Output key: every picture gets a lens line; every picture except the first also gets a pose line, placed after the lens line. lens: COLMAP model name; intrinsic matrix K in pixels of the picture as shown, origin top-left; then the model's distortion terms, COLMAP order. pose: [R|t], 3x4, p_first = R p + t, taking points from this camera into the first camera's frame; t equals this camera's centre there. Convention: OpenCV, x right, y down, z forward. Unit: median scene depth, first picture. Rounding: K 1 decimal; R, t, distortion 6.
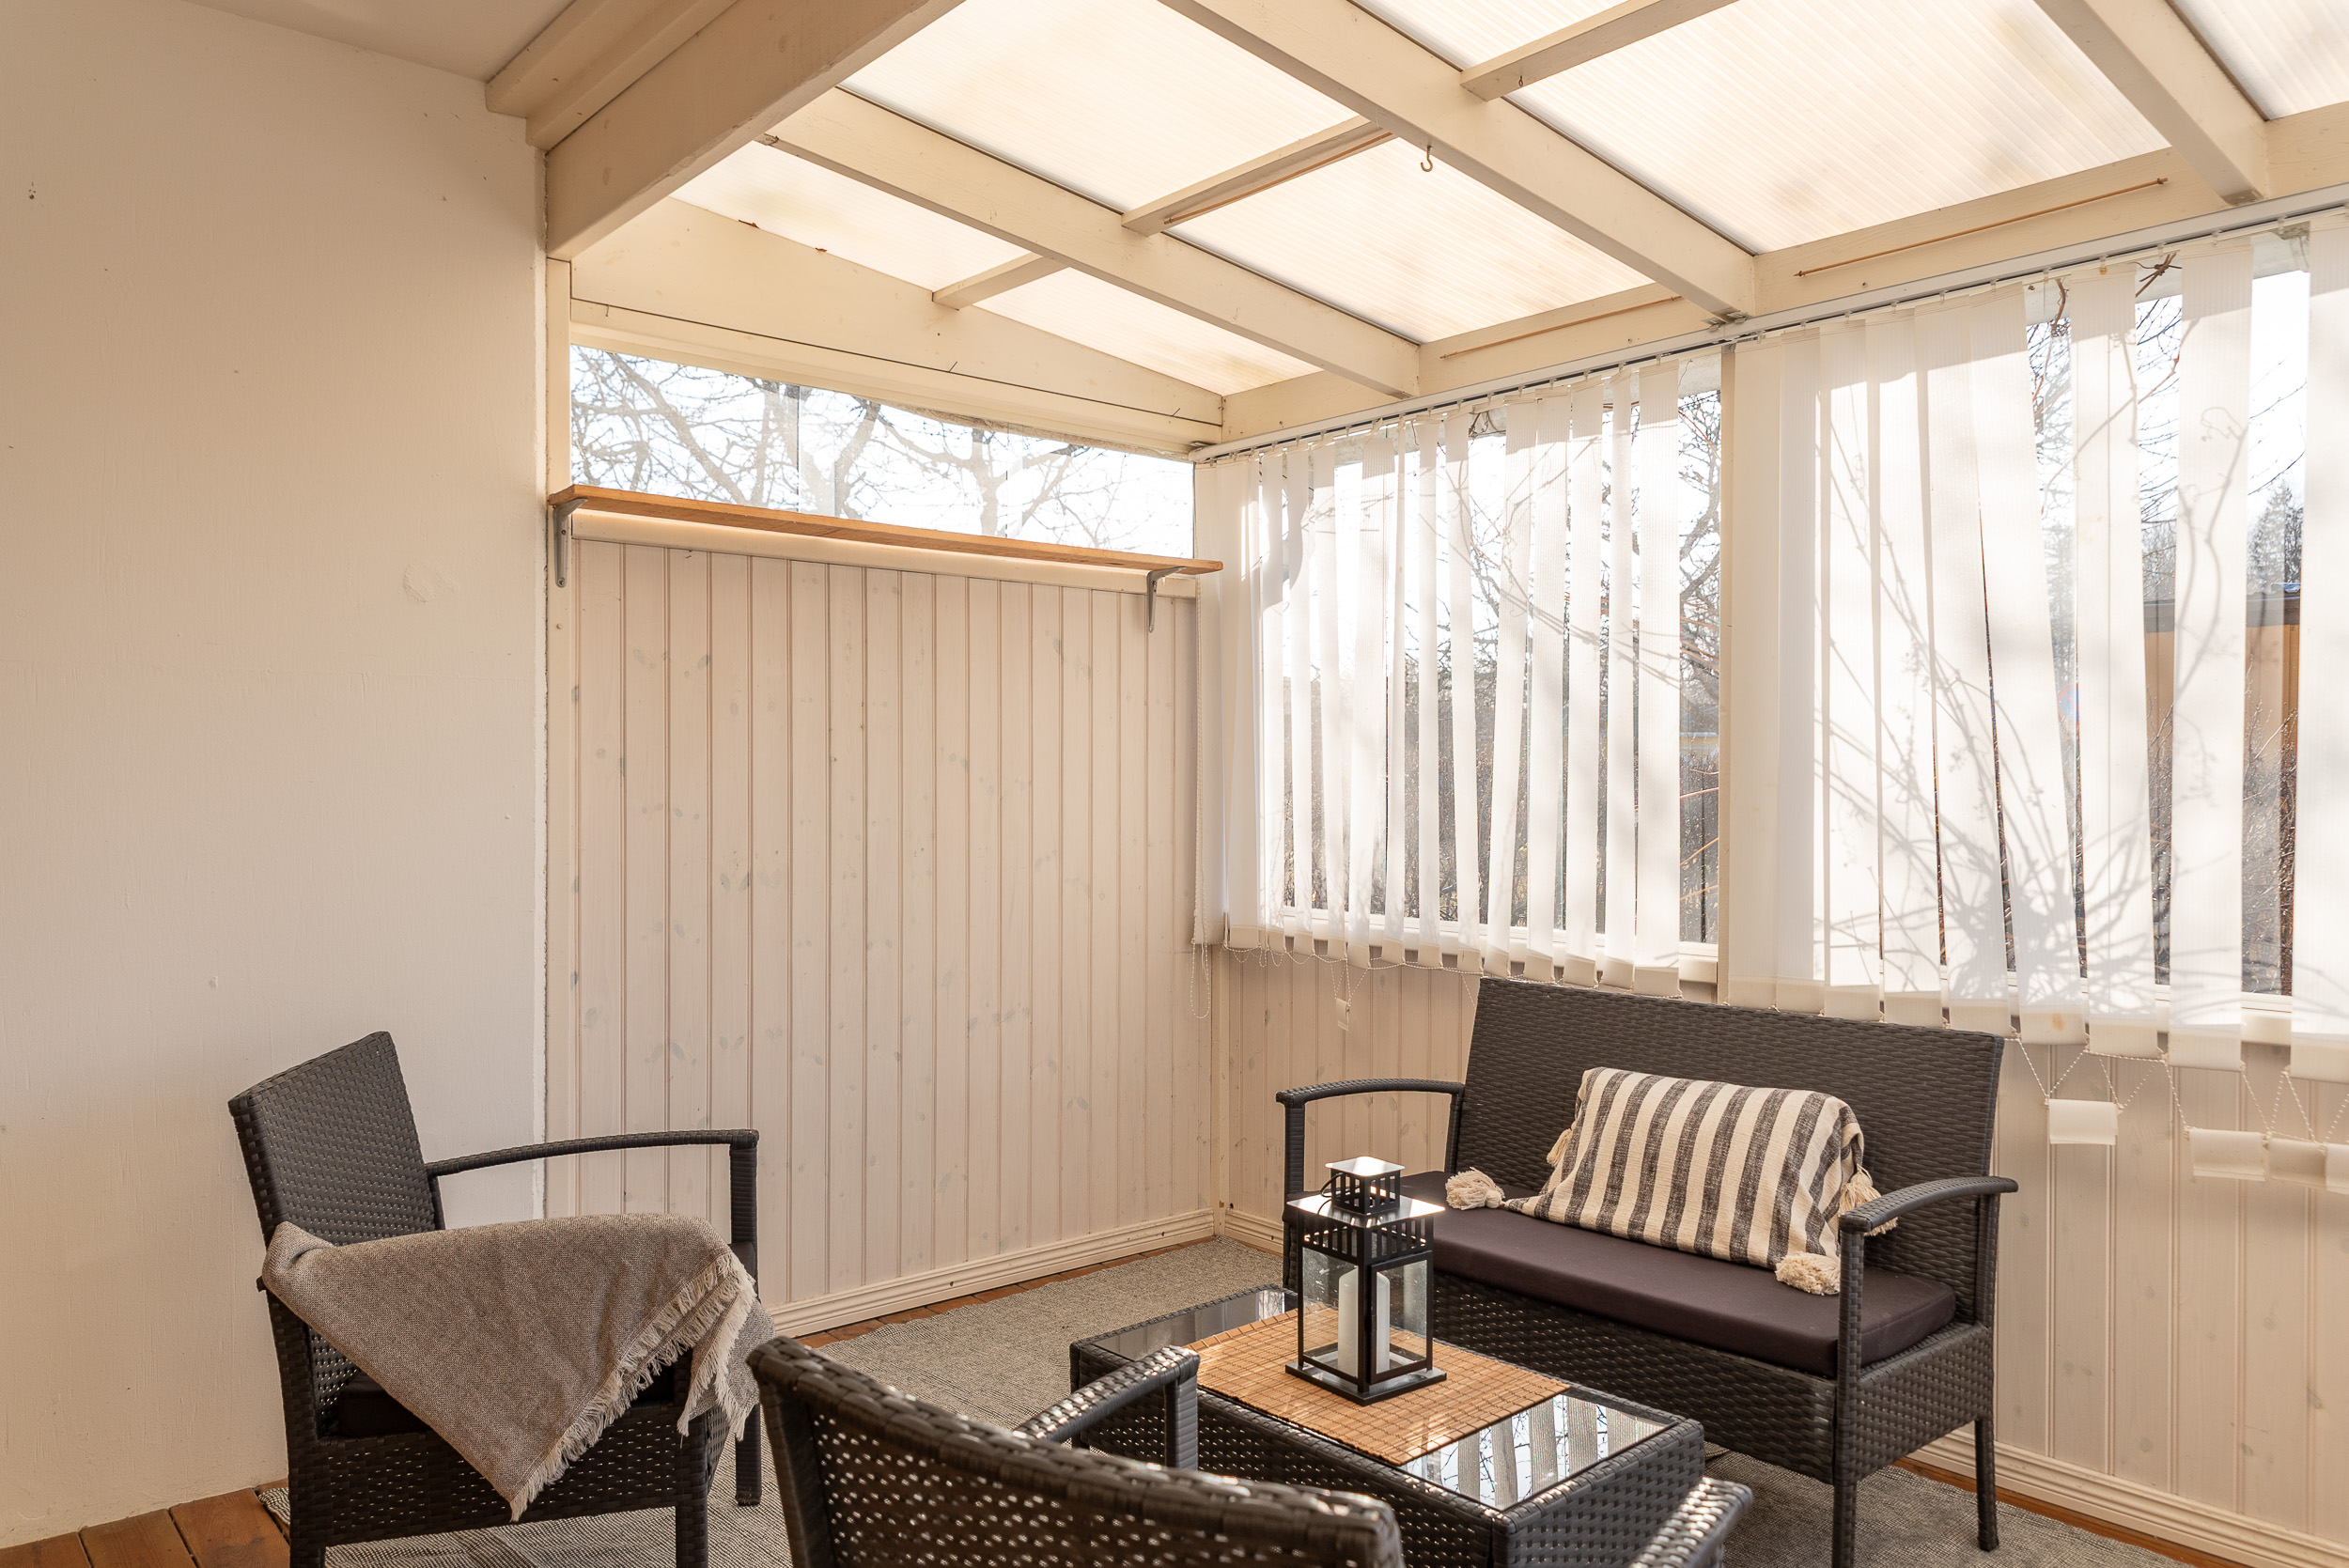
lens RADIAL K [[1620.3, 0, 1171.4], [0, 1620.3, 777.6], [0, 0, 1]] dist [0.017465, 0.000221]
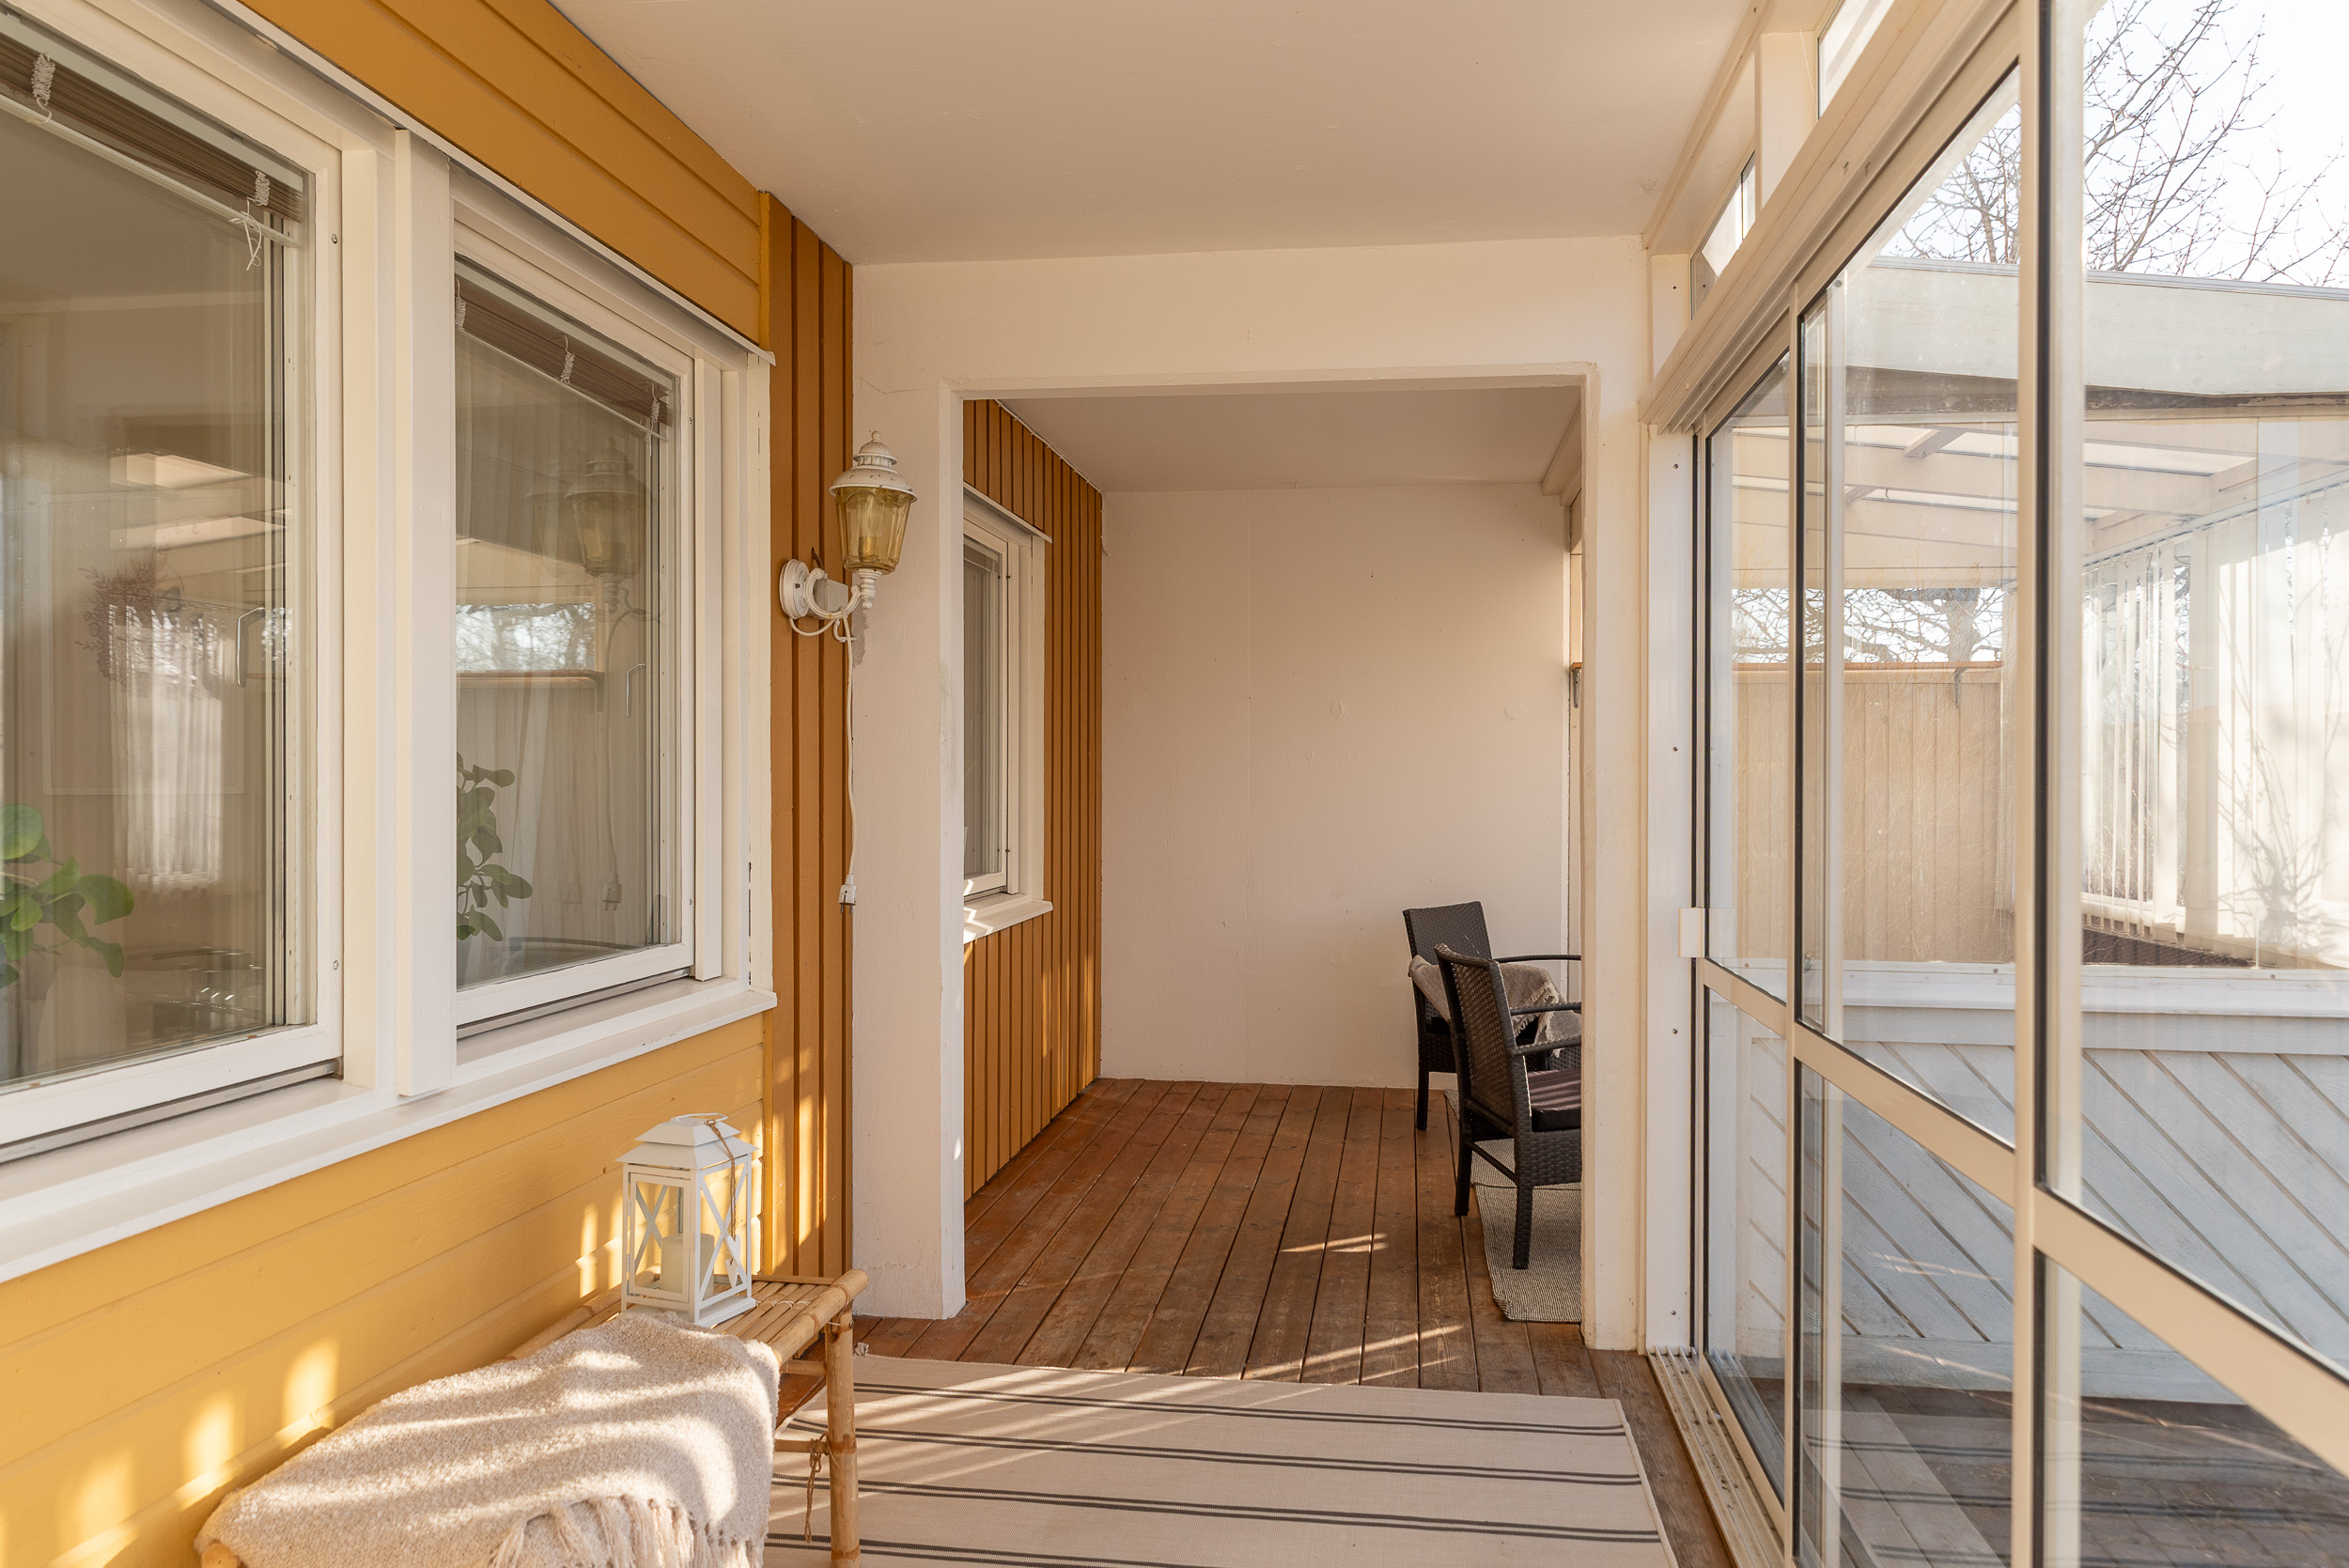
lens RADIAL K [[1620.3, 0, 1171.4], [0, 1620.3, 777.6], [0, 0, 1]] dist [0.017465, 0.000221]
pose [[0.654392, 0.002791, -0.756150, 0.957075], [-0.008244, 0.999960, -0.003443, -0.014365], [0.756110, 0.008487, 0.654389, -0.854480]]
